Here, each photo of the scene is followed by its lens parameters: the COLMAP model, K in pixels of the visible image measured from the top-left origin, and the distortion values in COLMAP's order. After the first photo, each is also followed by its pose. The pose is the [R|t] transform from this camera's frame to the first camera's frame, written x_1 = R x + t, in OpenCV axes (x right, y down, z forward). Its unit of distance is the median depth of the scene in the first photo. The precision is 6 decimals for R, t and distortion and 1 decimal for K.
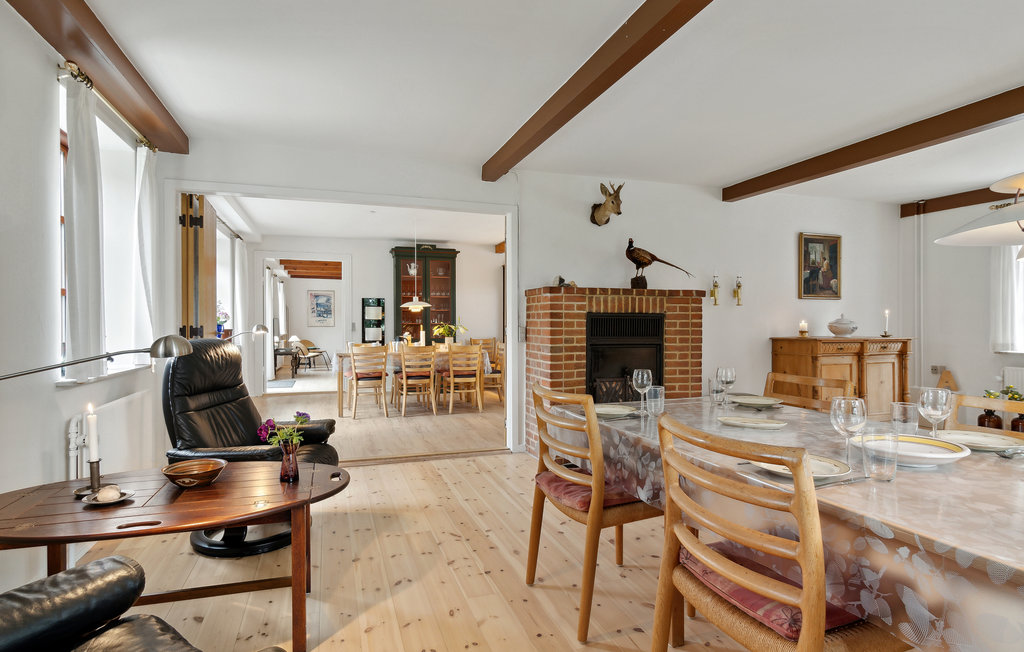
lens RADIAL K [[531.4, 0, 512.0], [0, 531.4, 326.0], [0, 0, 1]] dist [0.003116, 0.000242]
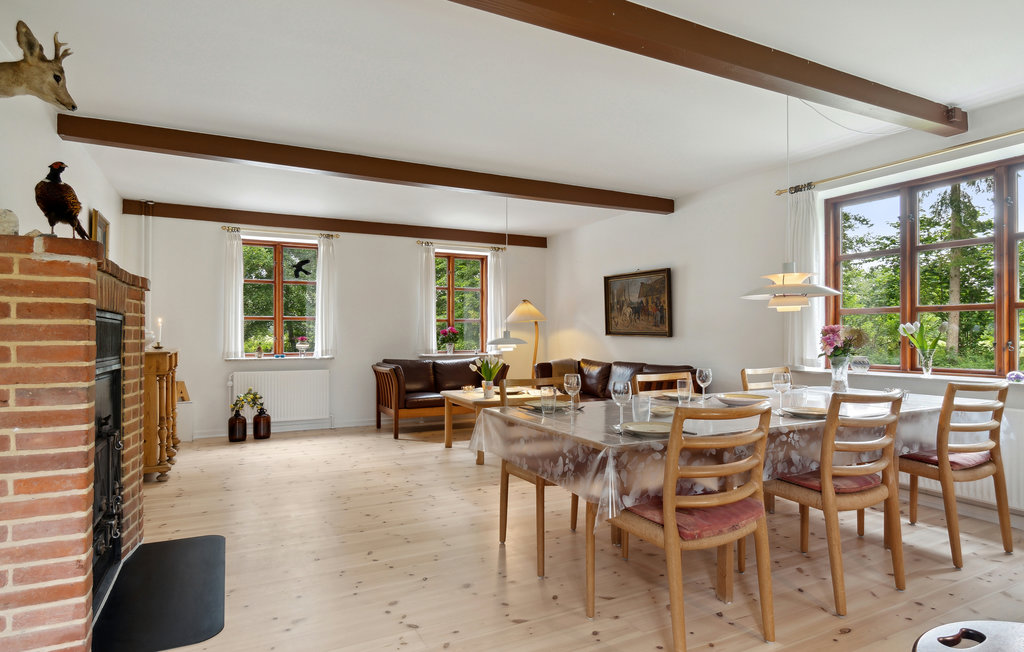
lens RADIAL K [[570.0, 0, 510.8], [0, 570.0, 330.8], [0, 0, 1]] dist [0.000326, 0.000771]
pose [[-0.136835, 0.011659, 0.990525, -0.318586], [0.004621, 0.999927, -0.011131, 0.004375], [-0.990583, 0.003054, -0.136879, 0.549766]]
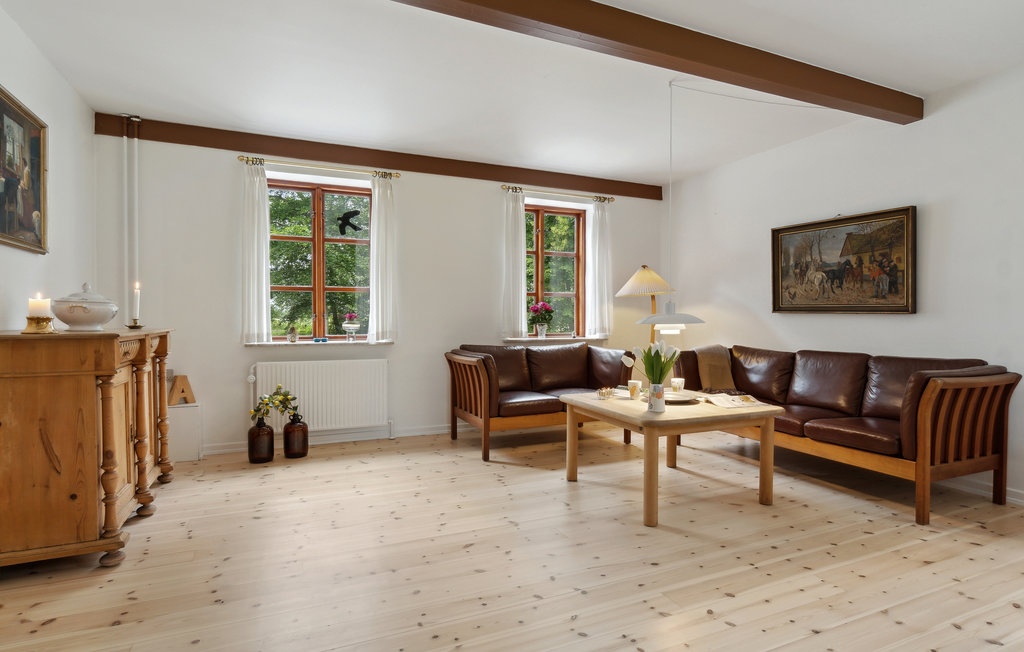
lens RADIAL K [[531.4, 0, 512.0], [0, 531.4, 326.0], [0, 0, 1]] dist [0.003116, 0.000242]
pose [[-0.090271, -0.009522, 0.995872, 0.090779], [0.002047, 0.999950, 0.009746, 0.013094], [-0.995915, 0.002919, -0.090247, 0.646577]]
